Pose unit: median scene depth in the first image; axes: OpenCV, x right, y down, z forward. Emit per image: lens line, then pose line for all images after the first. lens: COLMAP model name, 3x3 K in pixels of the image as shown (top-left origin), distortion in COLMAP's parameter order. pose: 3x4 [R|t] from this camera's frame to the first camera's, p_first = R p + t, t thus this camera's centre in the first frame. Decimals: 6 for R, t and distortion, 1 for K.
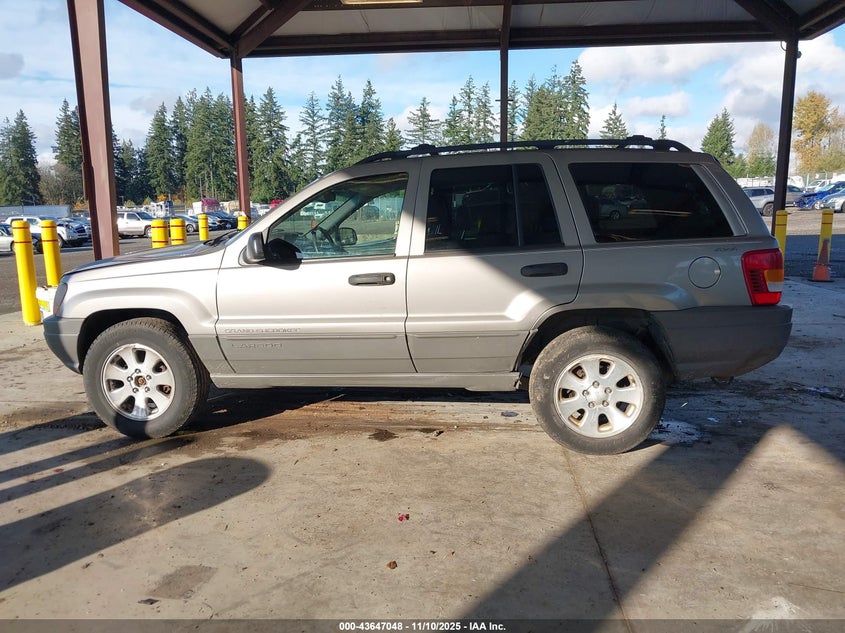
lens RADIAL K [[630.0, 0, 422.5], [0, 630.0, 316.5], [0, 0, 1]] dist [0.097192, -0.139743]
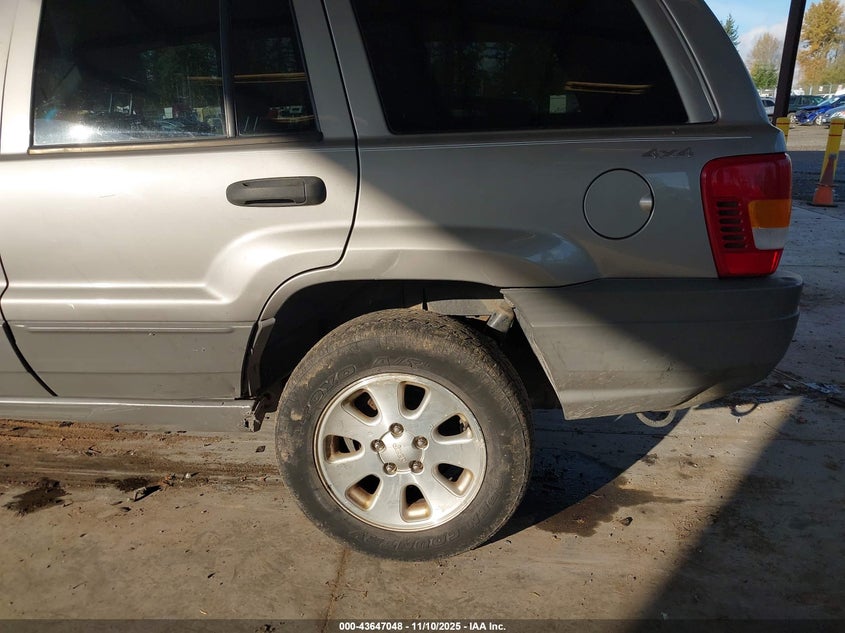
lens RADIAL K [[630.0, 0, 422.5], [0, 630.0, 316.5], [0, 0, 1]] dist [0.097192, -0.139743]
pose [[0.999817, 0.009469, 0.016640, 0.282611], [-0.011541, 0.991553, 0.129188, -0.044567], [-0.015276, -0.129356, 0.991481, 0.519006]]
